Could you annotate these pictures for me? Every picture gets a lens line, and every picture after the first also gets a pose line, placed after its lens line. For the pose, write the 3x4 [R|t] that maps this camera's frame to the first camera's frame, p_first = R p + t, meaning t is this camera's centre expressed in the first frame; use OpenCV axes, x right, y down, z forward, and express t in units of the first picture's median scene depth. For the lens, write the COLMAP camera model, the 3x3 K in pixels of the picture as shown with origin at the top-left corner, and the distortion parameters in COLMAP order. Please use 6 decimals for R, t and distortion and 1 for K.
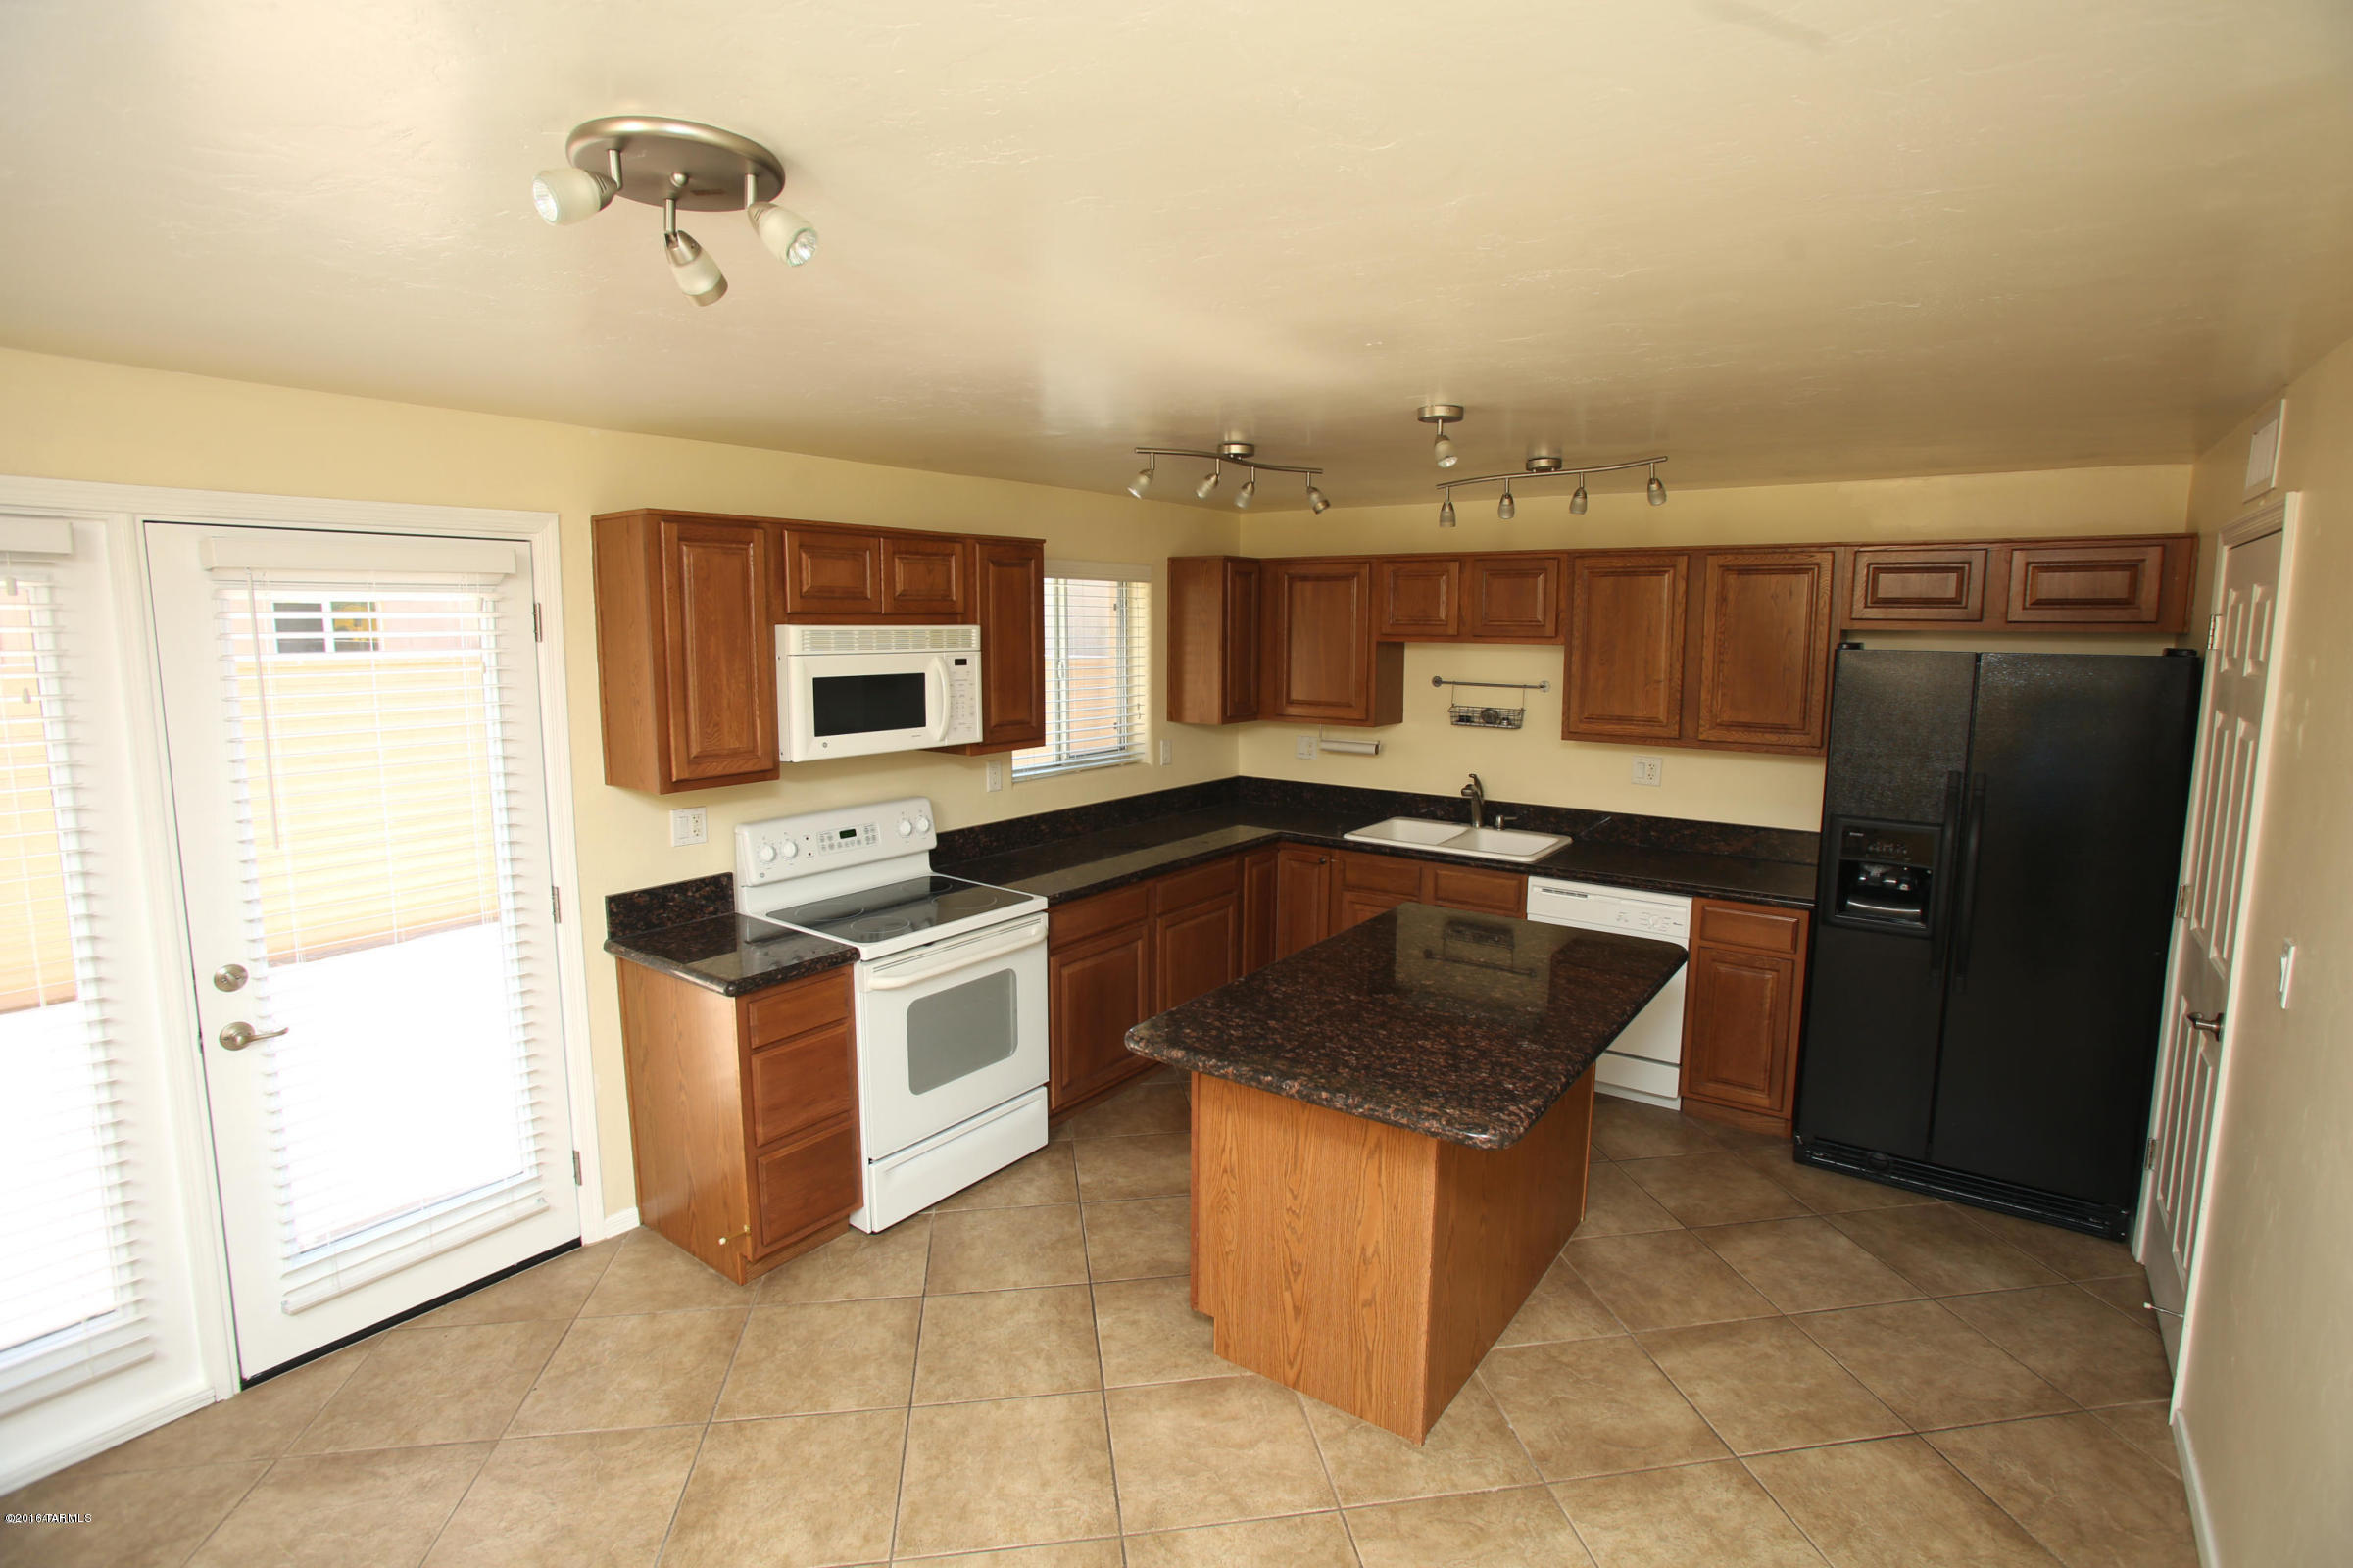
lens RADIAL K [[1126.4, 0, 1177.0], [0, 1126.4, 764.3], [0, 0, 1]] dist [-0.056290, 0.017818]
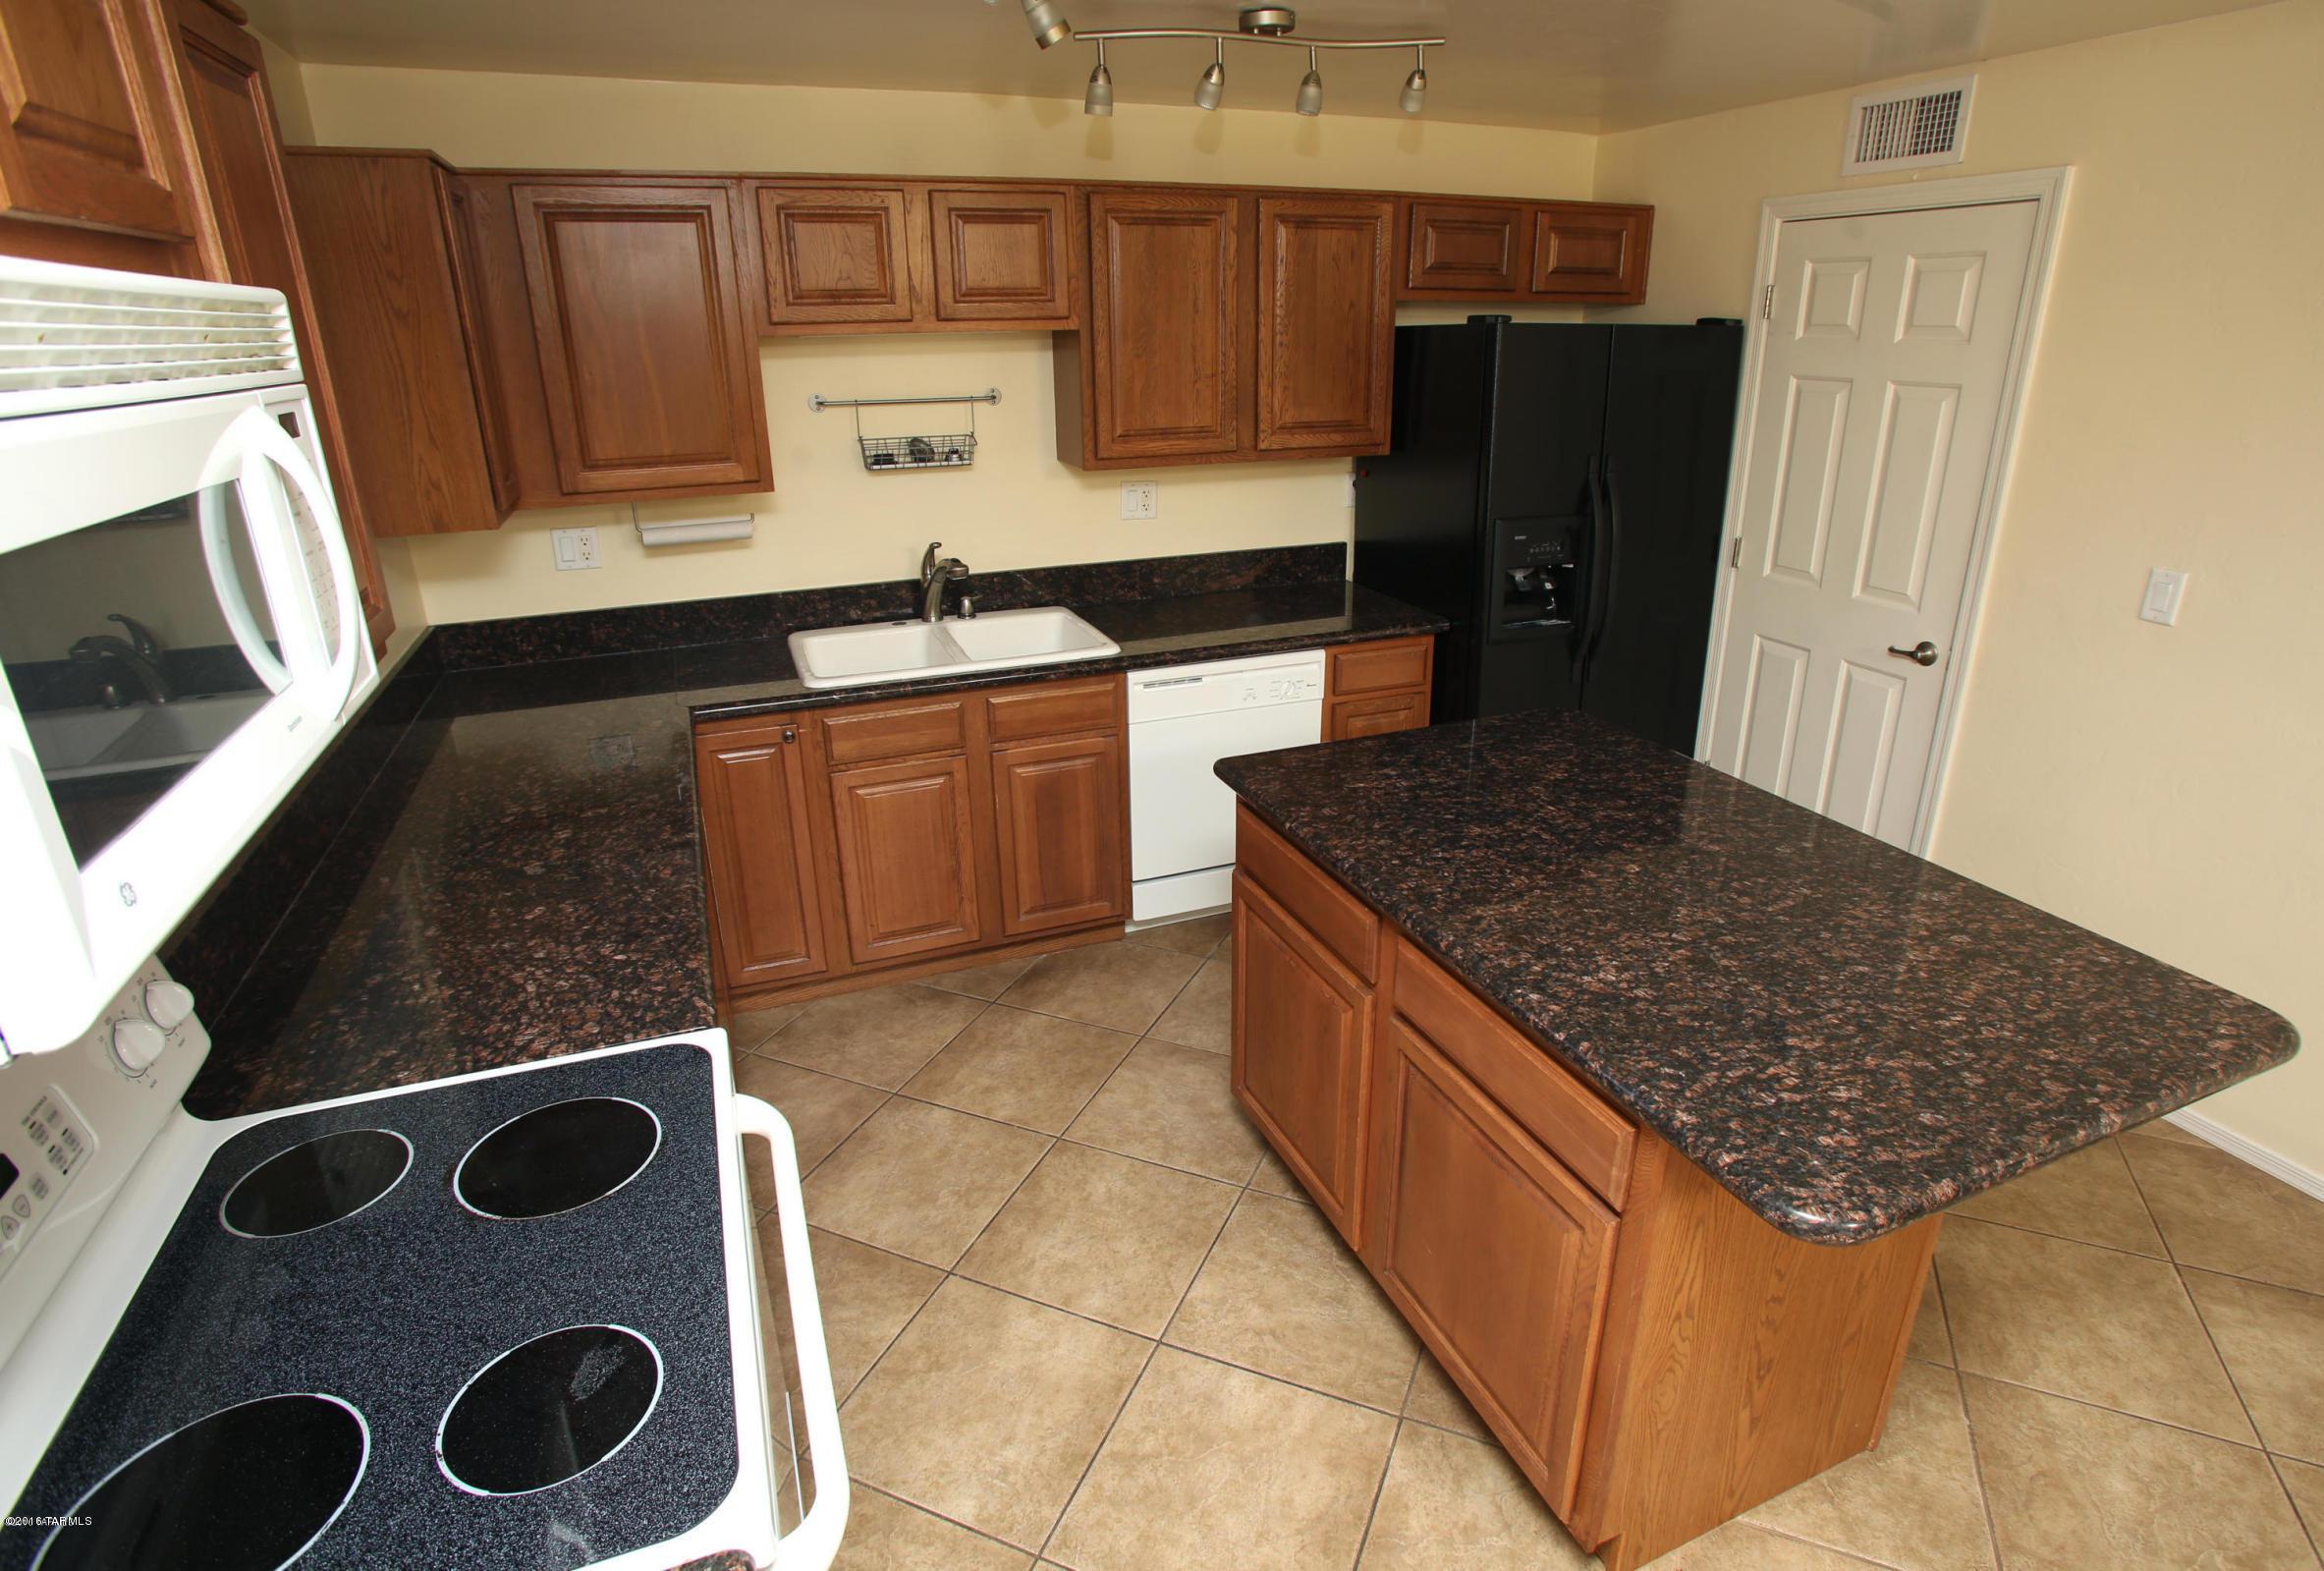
lens RADIAL K [[1220.2, 0, 1169.6], [0, 1220.2, 748.1], [0, 0, 1]] dist [-0.051220, -0.000033]
pose [[0.526152, -0.293767, 0.798038, -0.303024], [0.117958, 0.954577, 0.273620, -0.062277], [-0.842170, -0.049831, 0.536905, 0.574713]]
